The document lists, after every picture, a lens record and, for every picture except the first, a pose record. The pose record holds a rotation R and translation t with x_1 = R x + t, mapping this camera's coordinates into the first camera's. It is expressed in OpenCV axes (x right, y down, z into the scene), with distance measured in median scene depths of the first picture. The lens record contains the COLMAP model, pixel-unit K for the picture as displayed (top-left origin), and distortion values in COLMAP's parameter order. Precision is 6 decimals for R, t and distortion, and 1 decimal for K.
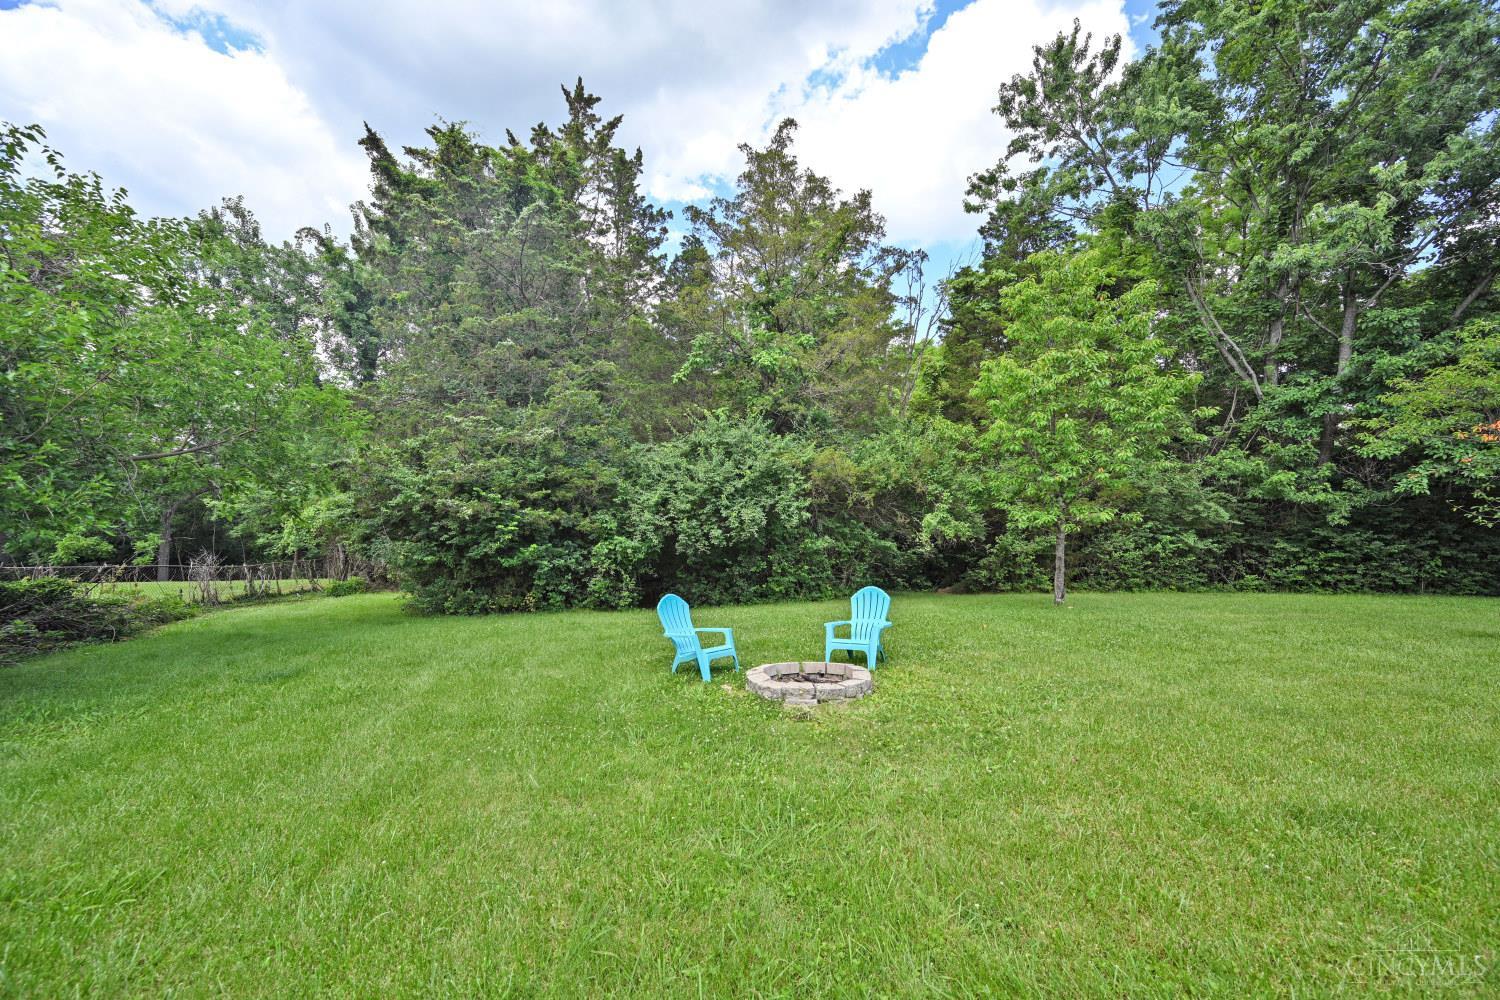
lens RADIAL K [[593.1, 0, 751.6], [0, 593.1, 502.7], [0, 0, 1]] dist [0.000466, 0.000284]
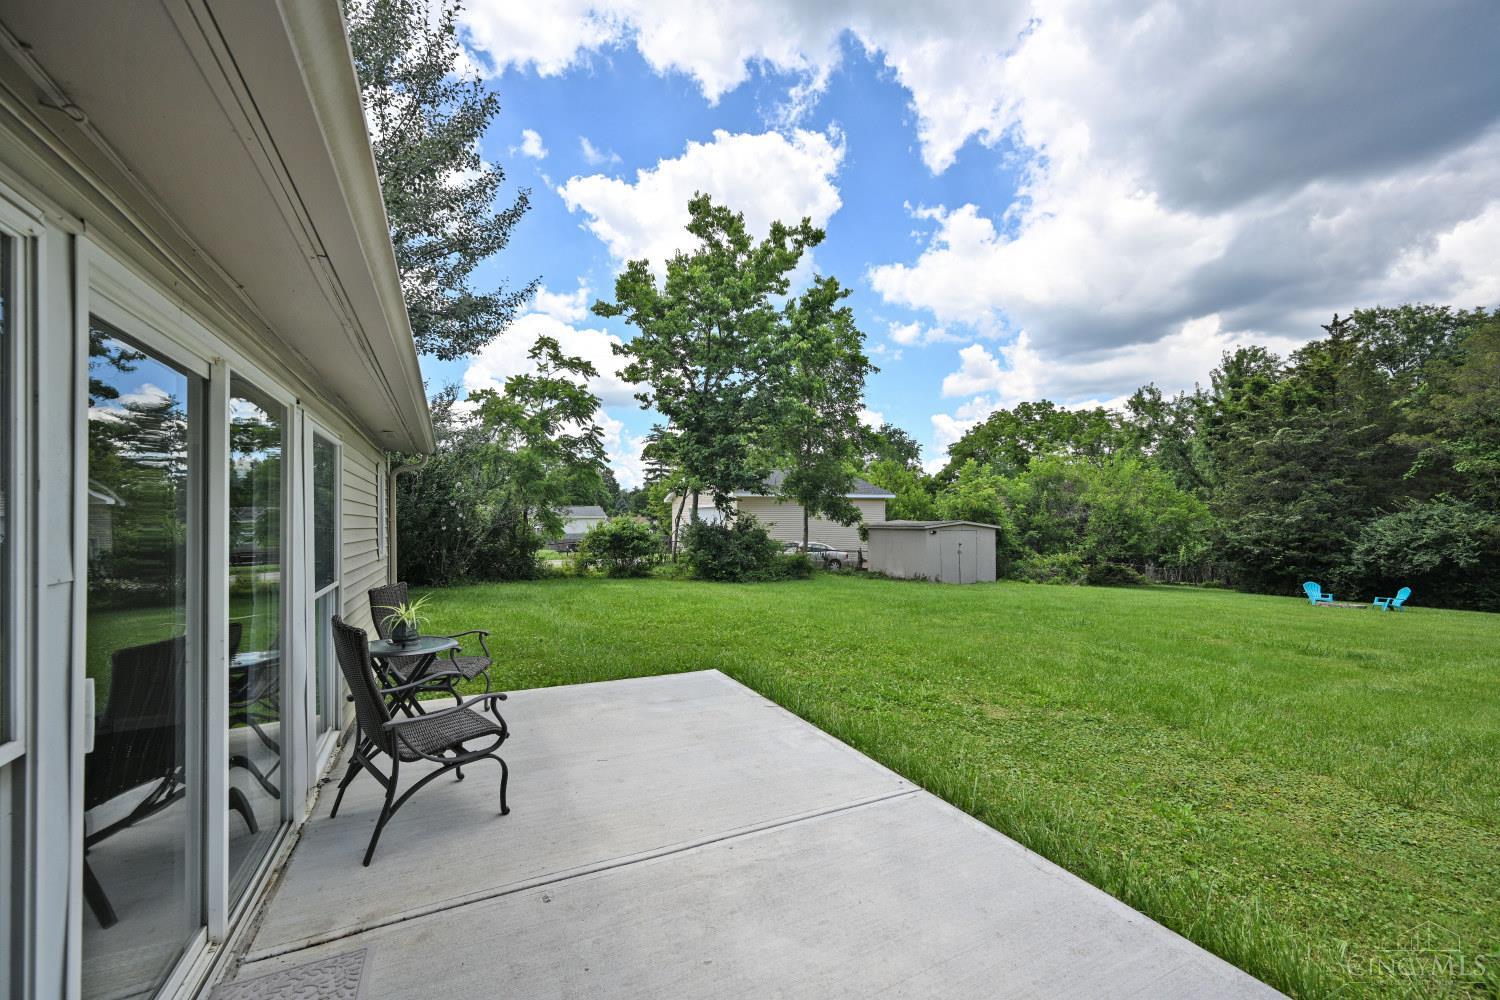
lens RADIAL K [[593.1, 0, 751.6], [0, 593.1, 502.7], [0, 0, 1]] dist [0.000466, 0.000284]
pose [[0.297149, -0.034789, -0.954197, 1.160135], [0.003590, 0.999370, -0.035318, -0.098003], [0.954824, 0.007069, 0.297087, -1.620067]]
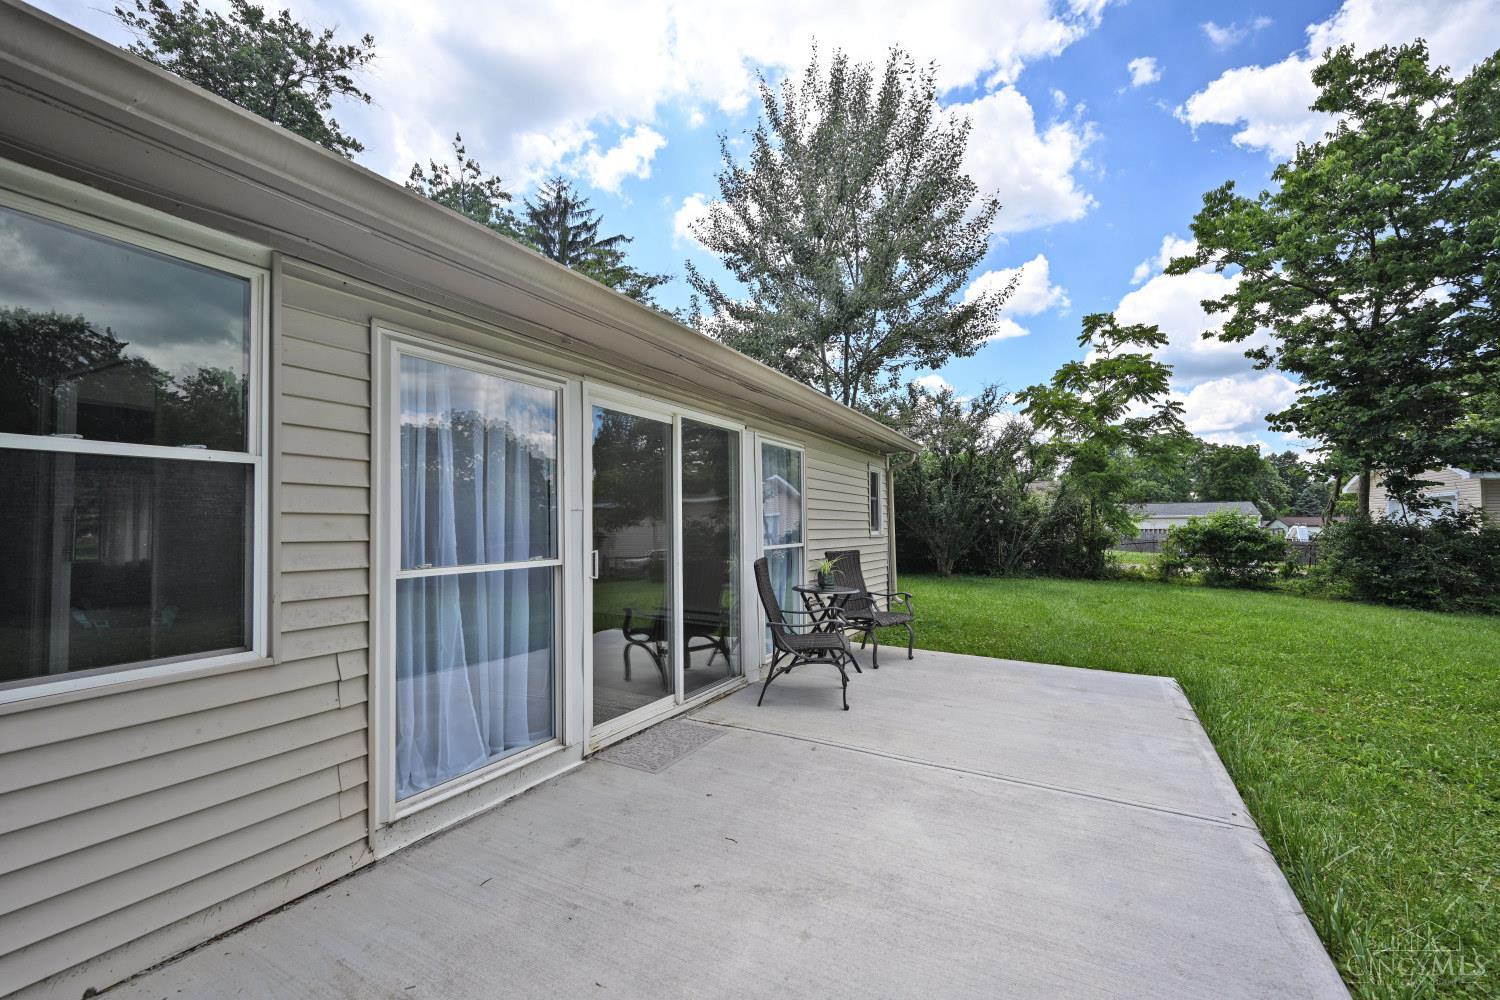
lens RADIAL K [[624.8, 0, 749.9], [0, 624.8, 506.5], [0, 0, 1]] dist [-0.000239, 0.000196]
pose [[-0.607993, -0.026189, -0.793511, 1.226443], [-0.007613, 0.999602, -0.027158, -0.078097], [0.793906, -0.010471, -0.607950, -1.414113]]
